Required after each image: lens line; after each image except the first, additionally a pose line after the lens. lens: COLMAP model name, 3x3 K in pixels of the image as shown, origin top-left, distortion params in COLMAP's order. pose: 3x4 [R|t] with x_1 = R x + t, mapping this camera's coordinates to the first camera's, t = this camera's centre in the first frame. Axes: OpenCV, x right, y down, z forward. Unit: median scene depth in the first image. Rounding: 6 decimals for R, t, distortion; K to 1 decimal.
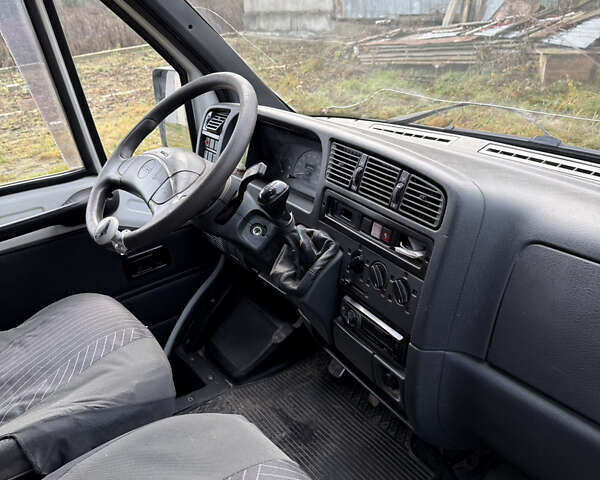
lens RADIAL K [[571.8, 0, 300.0], [0, 571.8, 240.0], [0, 0, 1]] dist [0.128461, -0.232195]
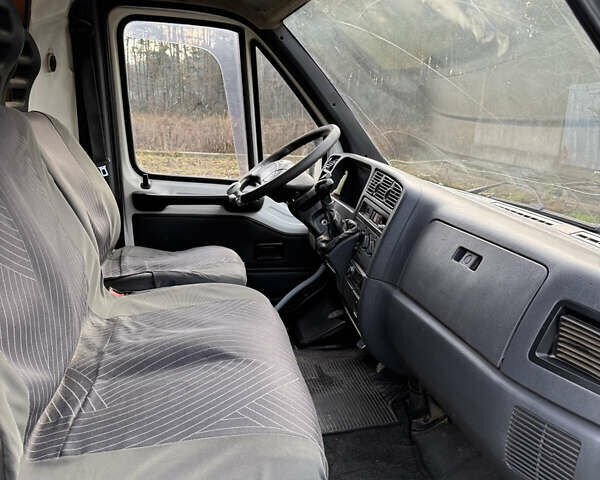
lens RADIAL K [[575.9, 0, 300.0], [0, 575.9, 240.0], [0, 0, 1]] dist [0.115622, -0.274331]
pose [[0.910254, 0.224871, -0.347665, 0.417601], [-0.290077, 0.945502, -0.147922, 0.278970], [0.295455, 0.235497, 0.925877, -0.454091]]
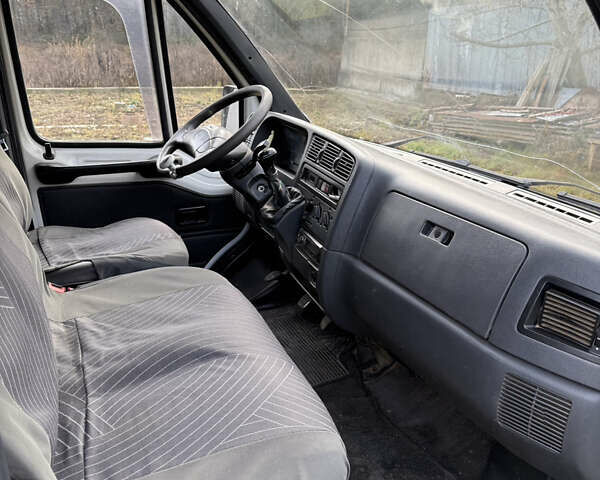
lens RADIAL K [[575.9, 0, 303.0], [0, 575.9, 249.1], [0, 0, 1]] dist [0.115165, -0.264137]
pose [[0.977969, 0.177355, -0.110102, 0.231280], [-0.185620, 0.980130, -0.069937, 0.227933], [0.095511, 0.088833, 0.991457, -0.499270]]
